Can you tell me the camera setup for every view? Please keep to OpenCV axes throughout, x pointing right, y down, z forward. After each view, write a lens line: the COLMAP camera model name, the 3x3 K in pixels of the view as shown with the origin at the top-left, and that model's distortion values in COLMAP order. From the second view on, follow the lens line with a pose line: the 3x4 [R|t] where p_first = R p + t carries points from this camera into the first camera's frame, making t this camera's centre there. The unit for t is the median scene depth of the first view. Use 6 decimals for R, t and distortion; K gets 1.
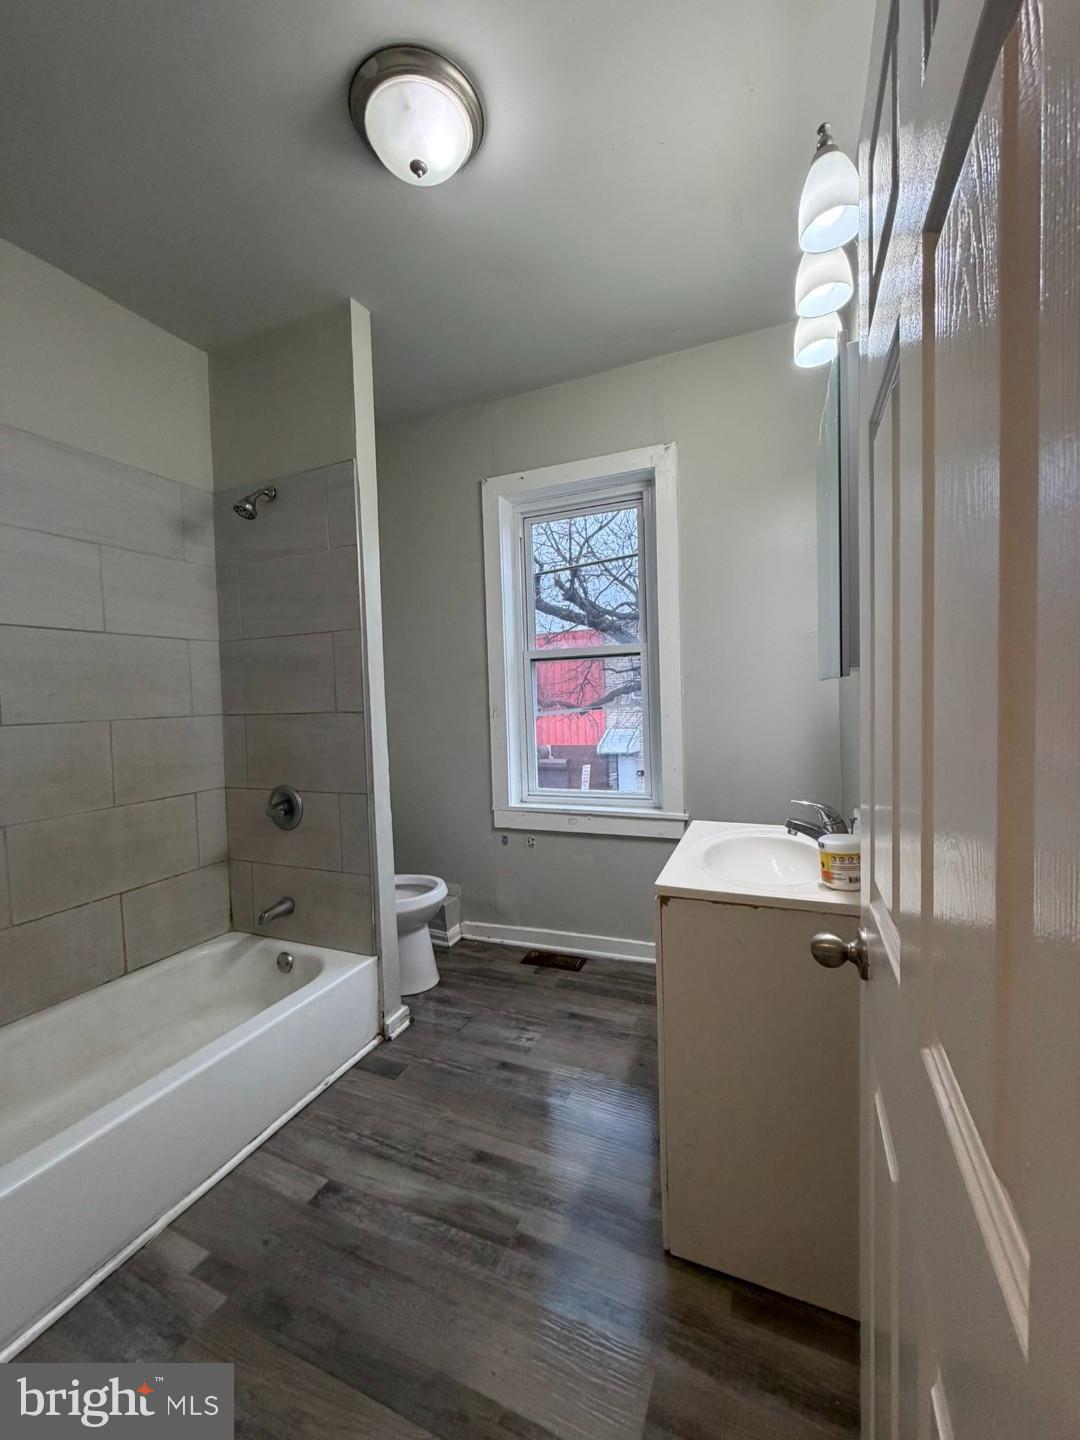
lens RADIAL K [[571.6, 0, 536.4], [0, 571.6, 712.9], [0, 0, 1]] dist [-0.000323, 0.000213]
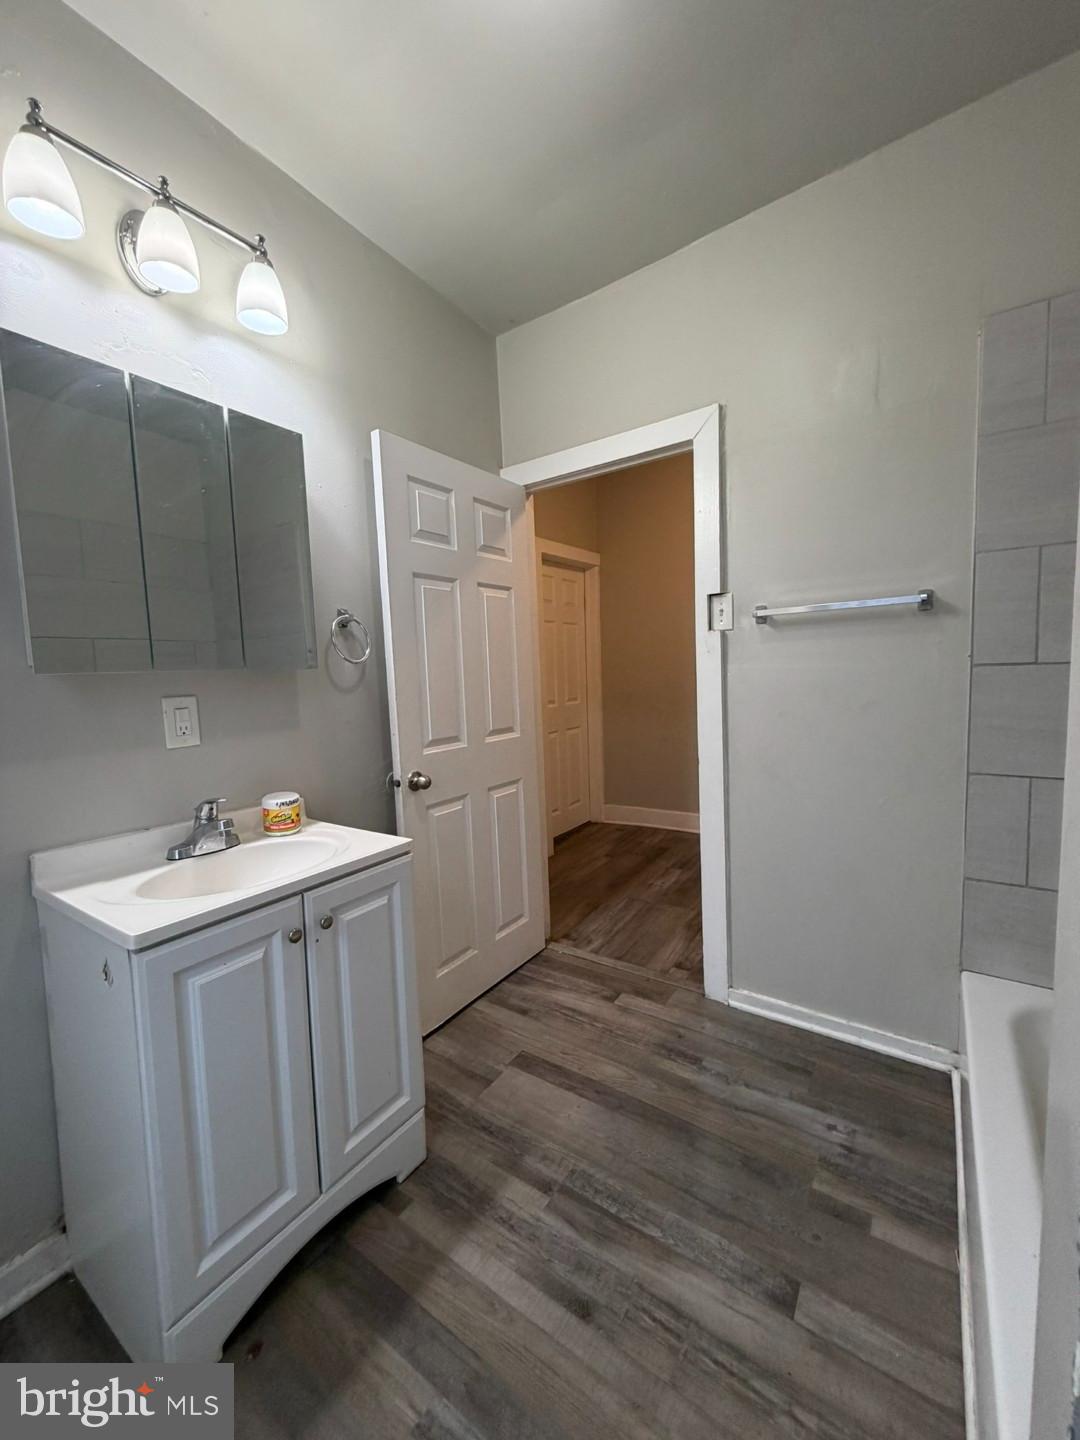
lens RADIAL K [[571.9, 0, 536.5], [0, 571.9, 713.7], [0, 0, 1]] dist [-0.001233, -0.000562]
pose [[-0.978877, 0.050187, 0.198192, -0.144062], [0.071325, 0.992327, 0.100993, -0.024642], [-0.191603, 0.112996, -0.974946, 1.072499]]
